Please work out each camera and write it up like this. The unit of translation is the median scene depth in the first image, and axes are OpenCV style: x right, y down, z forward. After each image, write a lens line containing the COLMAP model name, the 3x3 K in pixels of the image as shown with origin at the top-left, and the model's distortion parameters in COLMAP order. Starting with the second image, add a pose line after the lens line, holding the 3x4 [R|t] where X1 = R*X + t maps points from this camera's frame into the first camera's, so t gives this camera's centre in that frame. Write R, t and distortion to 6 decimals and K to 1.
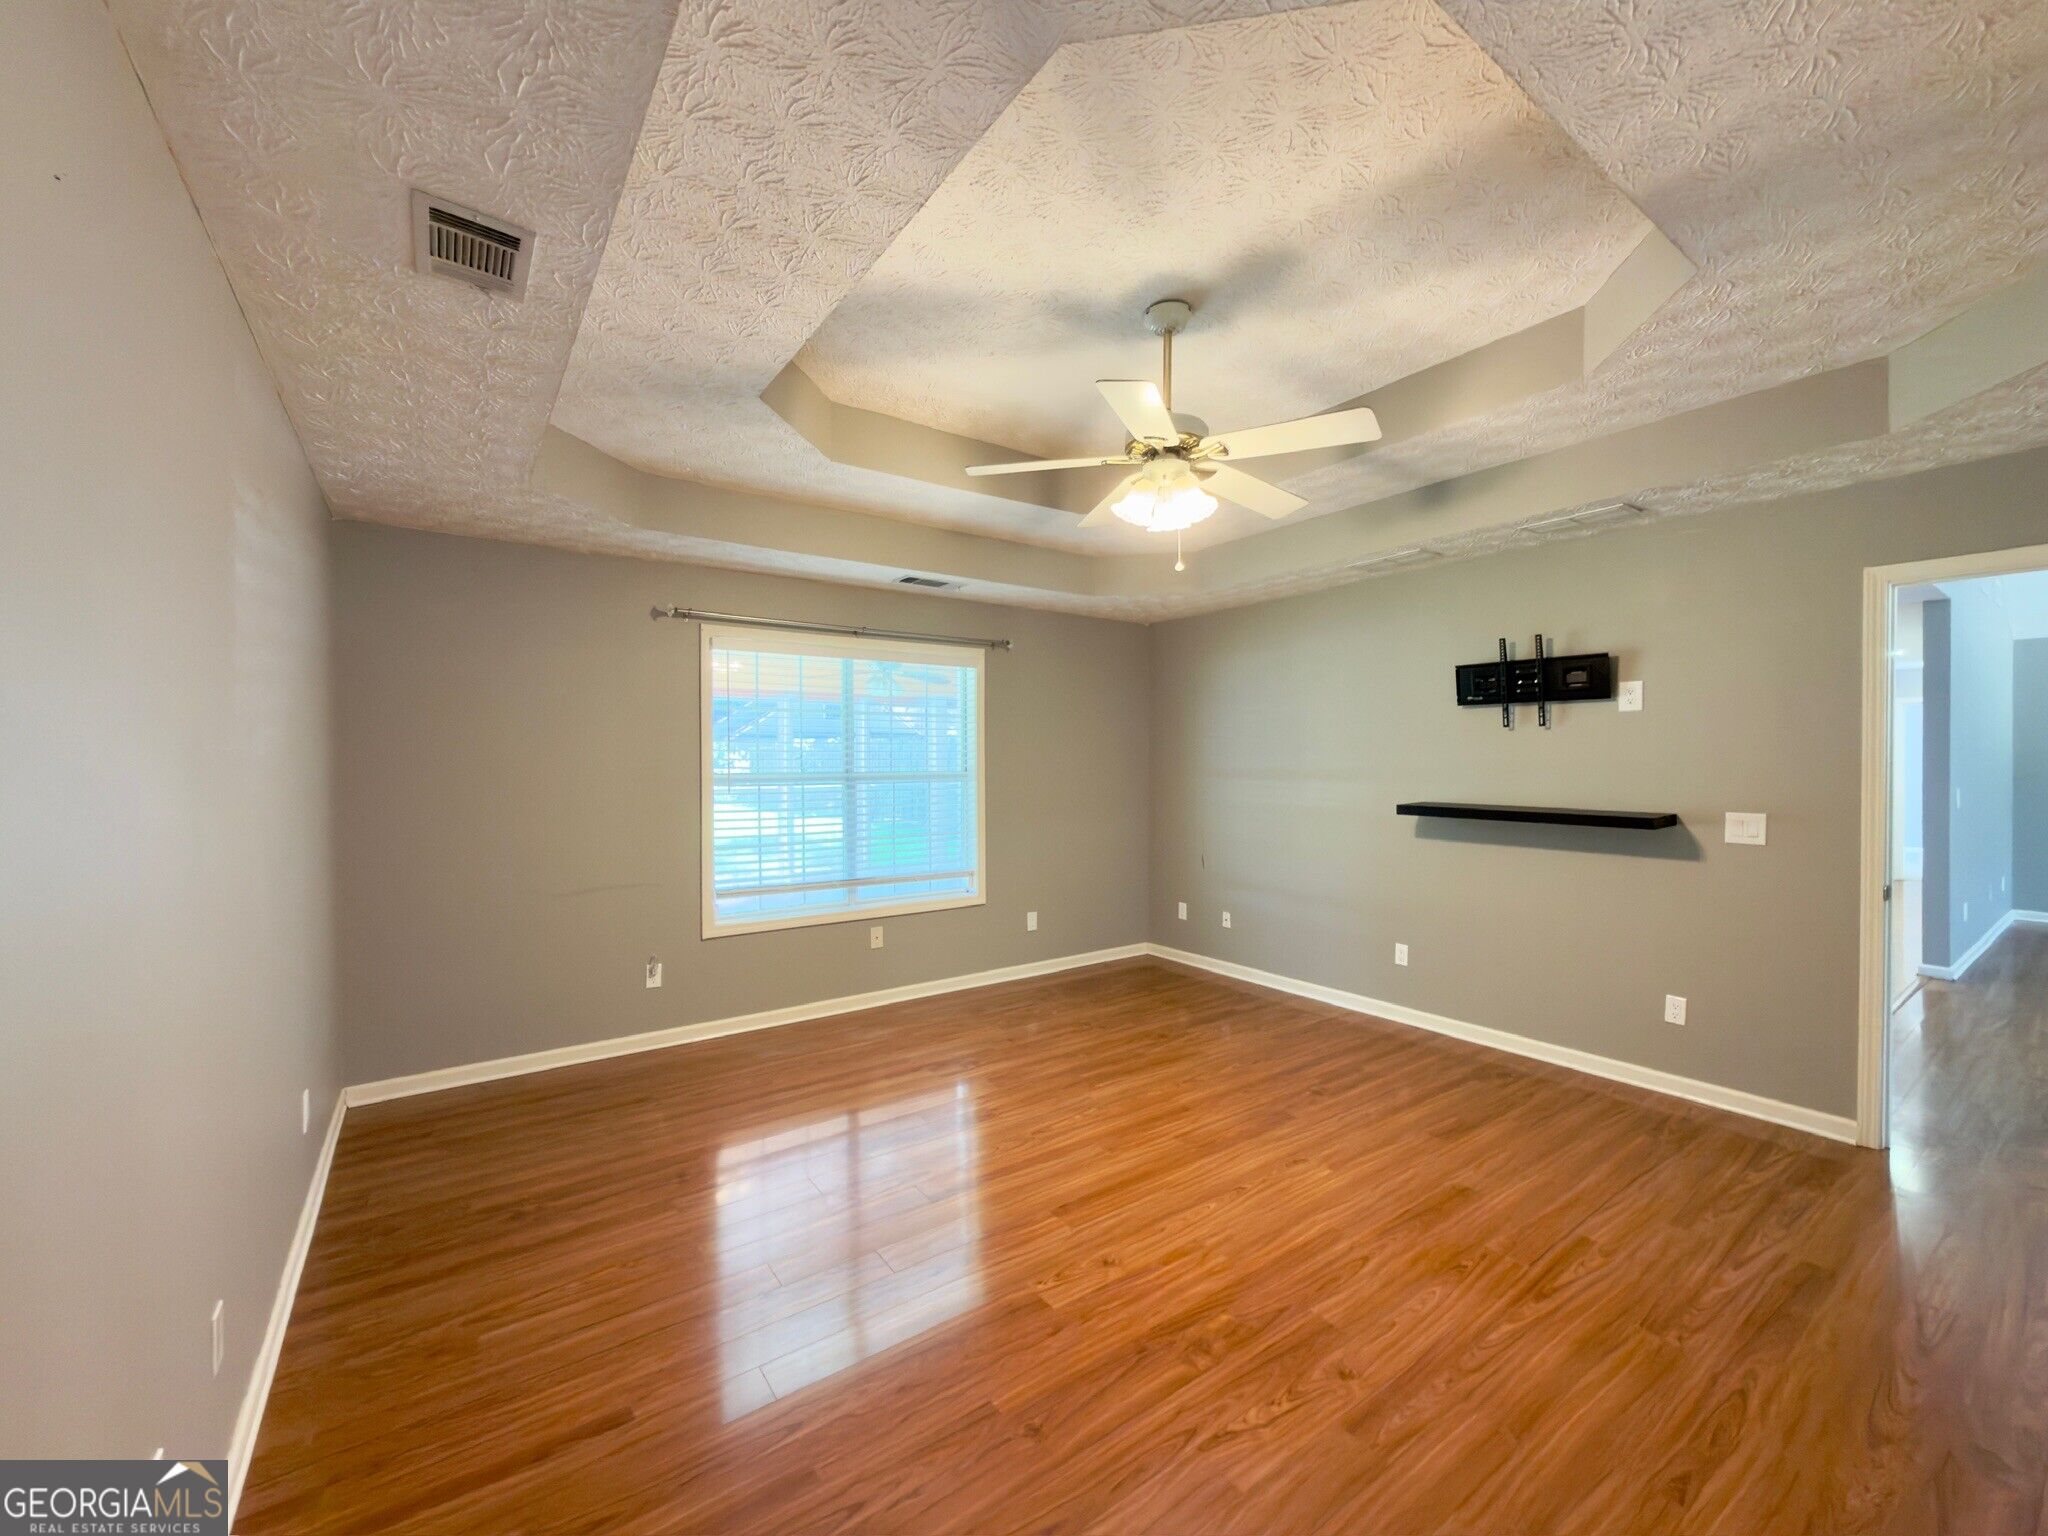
lens RADIAL K [[817.5, 0, 1023.1], [0, 817.5, 773.6], [0, 0, 1]] dist [-0.000608, 0.000459]
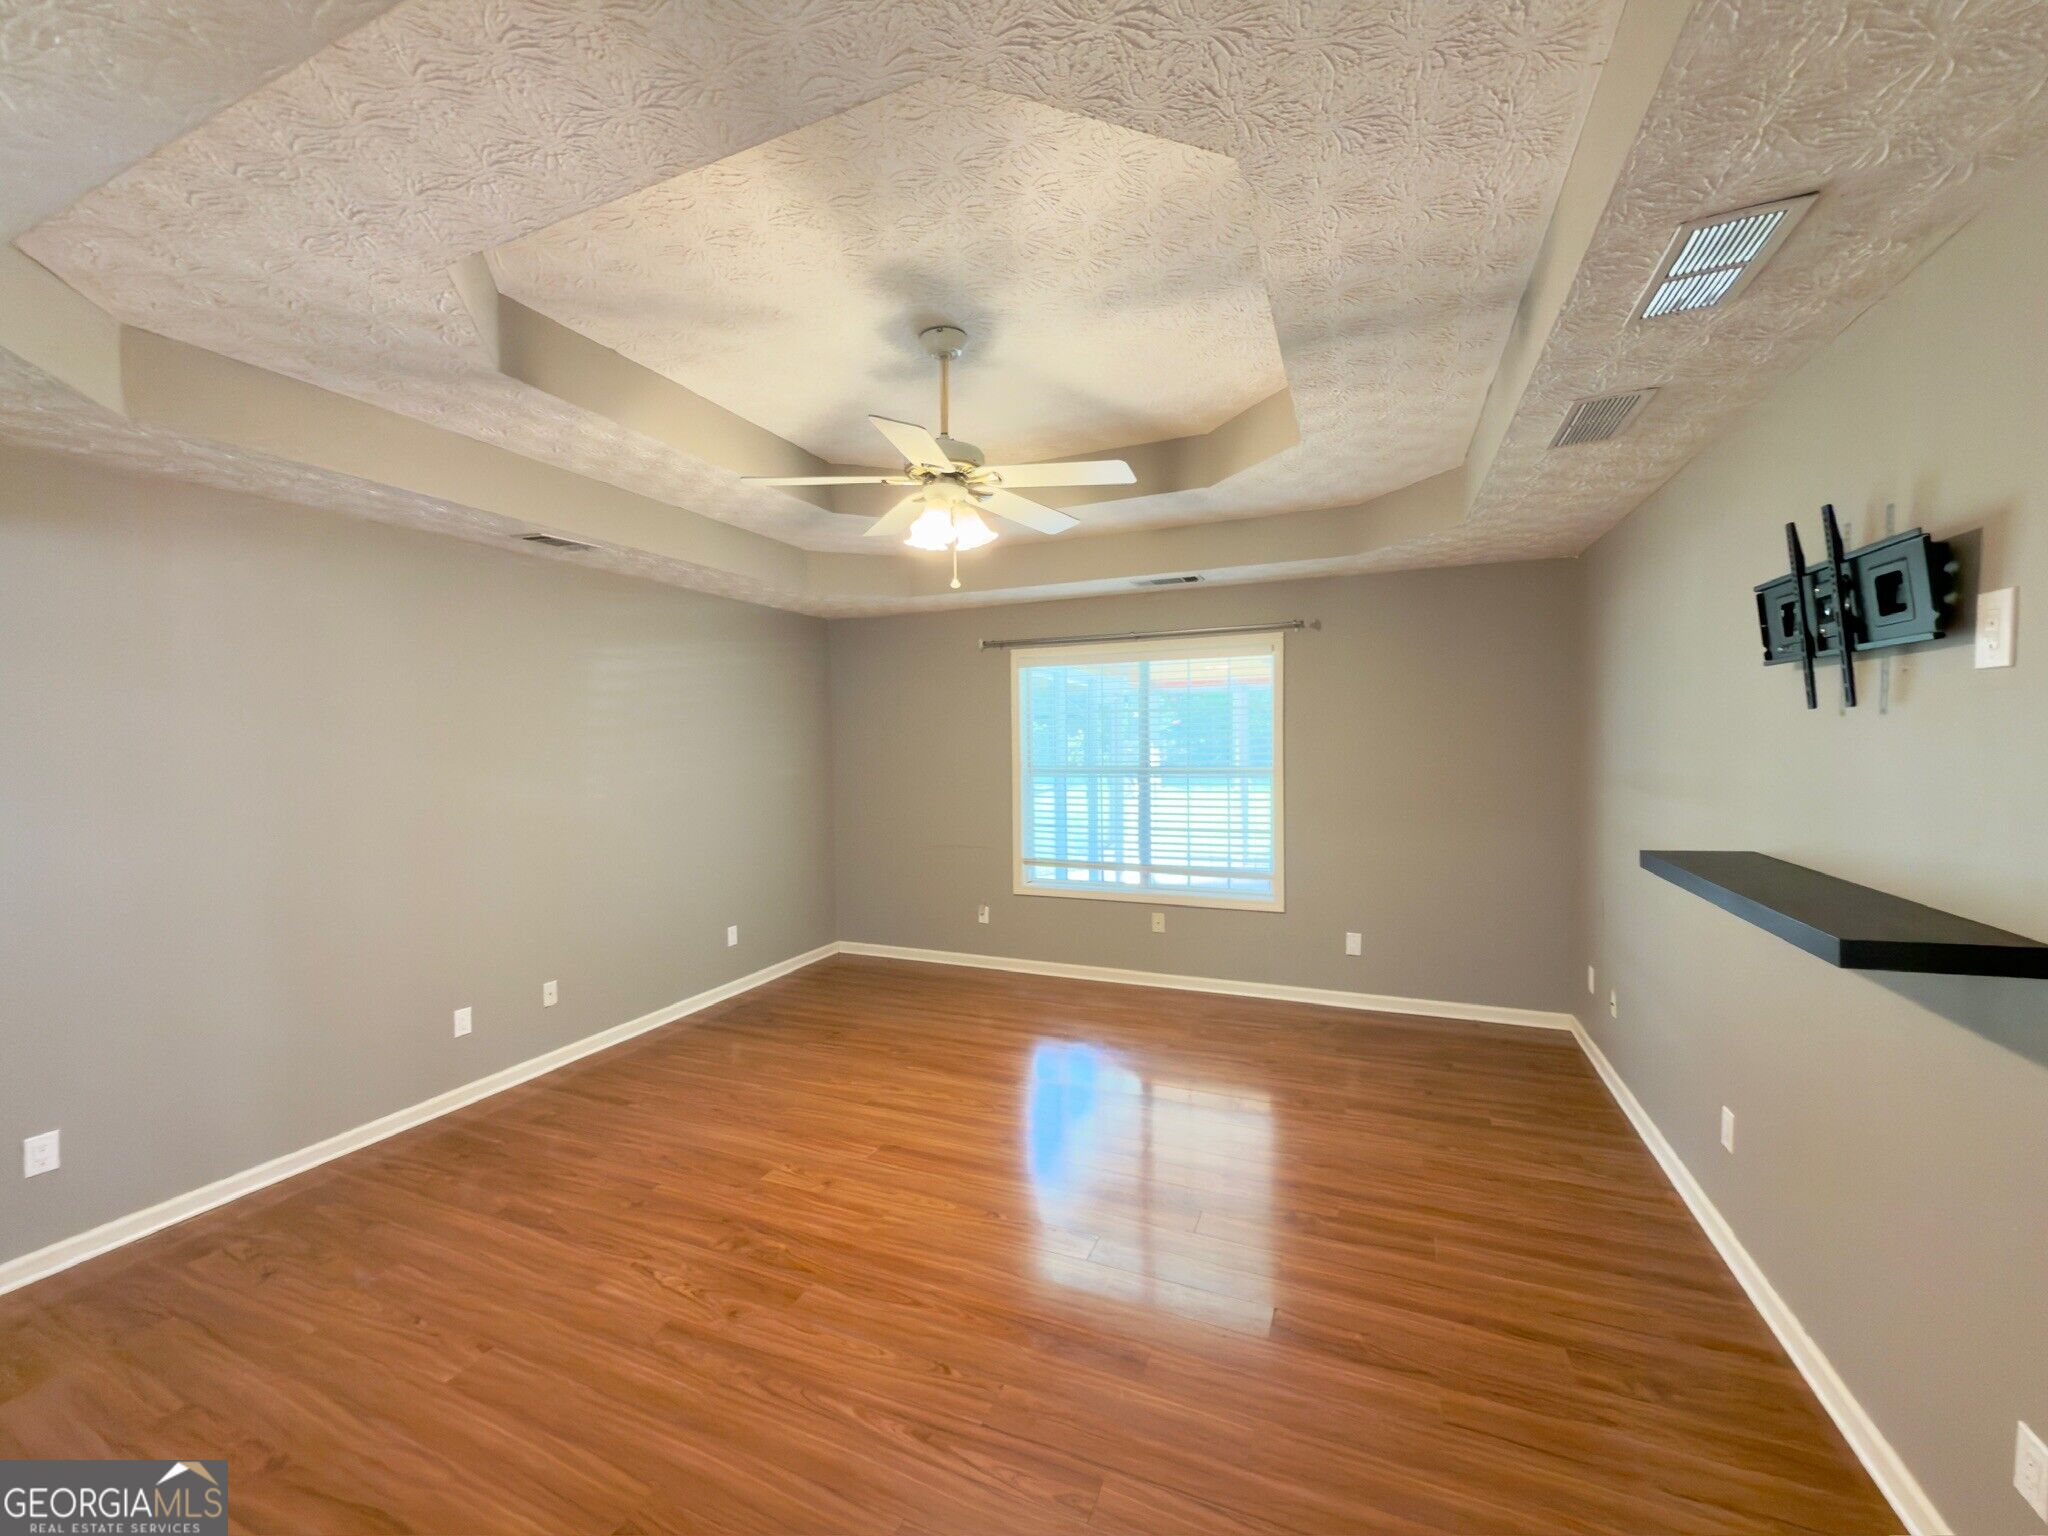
lens RADIAL K [[817.5, 0, 1021.2], [0, 817.5, 764.7], [0, 0, 1]] dist [-0.000608, 0.000459]
pose [[0.519110, 0.020449, -0.854463, 1.121470], [-0.001801, 0.999738, 0.022831, -0.048909], [0.854706, -0.010313, 0.519010, 0.538376]]
